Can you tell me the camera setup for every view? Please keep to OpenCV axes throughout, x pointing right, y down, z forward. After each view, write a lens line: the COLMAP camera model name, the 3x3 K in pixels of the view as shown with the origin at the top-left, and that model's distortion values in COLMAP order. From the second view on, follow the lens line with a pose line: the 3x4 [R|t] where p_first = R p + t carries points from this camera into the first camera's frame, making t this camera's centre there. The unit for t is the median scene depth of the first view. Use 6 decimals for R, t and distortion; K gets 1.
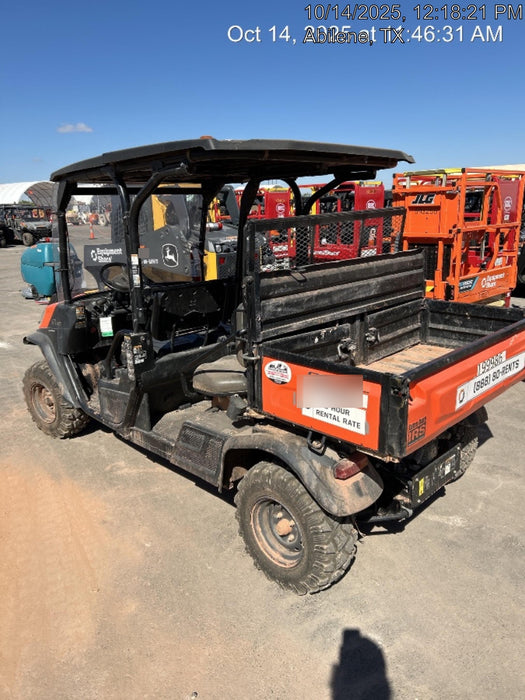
lens RADIAL K [[530.3, 0, 262.5], [0, 530.3, 350.0], [0, 0, 1]] dist [0.106473, -0.133977]
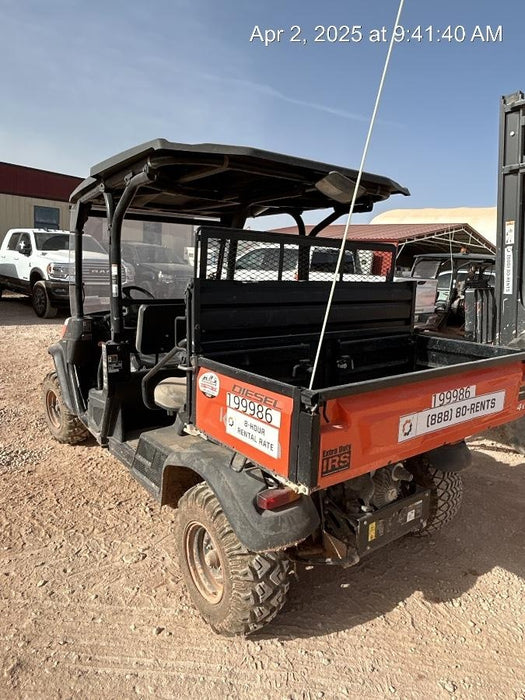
lens RADIAL K [[475.8, 0, 262.5], [0, 475.8, 350.0], [0, 0, 1]] dist [-0.006609, 0.000672]
pose [[0.987075, 0.077136, -0.140476, 0.209519], [-0.089773, 0.992246, -0.085953, 0.041921], [0.132757, 0.097453, 0.986346, 0.176431]]
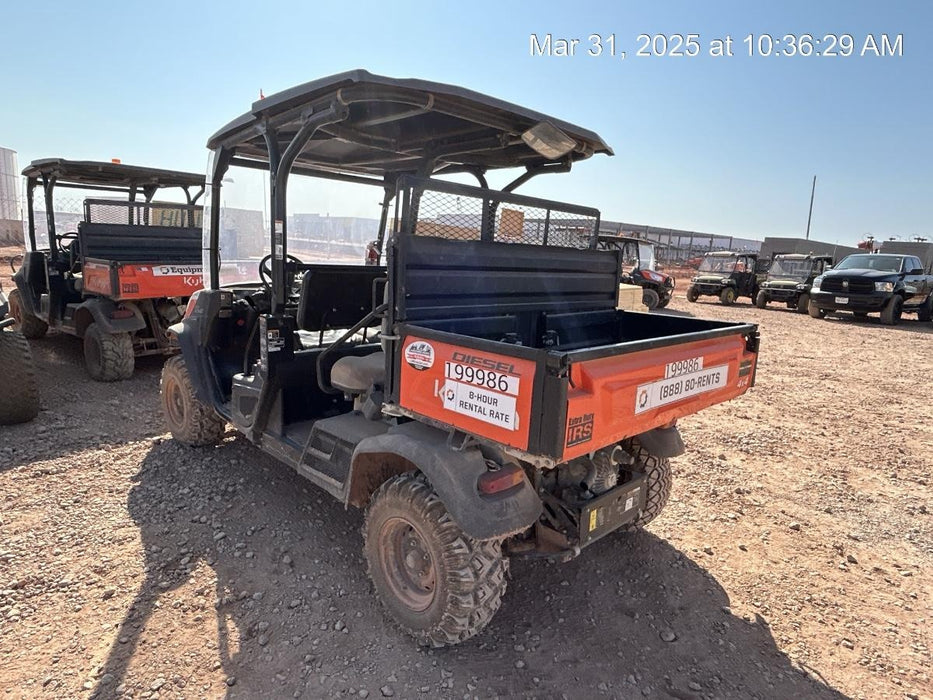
lens RADIAL K [[569.4, 0, 466.5], [0, 569.4, 350.0], [0, 0, 1]] dist [-0.002680, 0.000453]
pose [[0.996835, 0.079058, -0.008296, 0.096309], [-0.079488, 0.992372, -0.094234, 0.100318], [0.000783, 0.094596, 0.995515, 0.131710]]
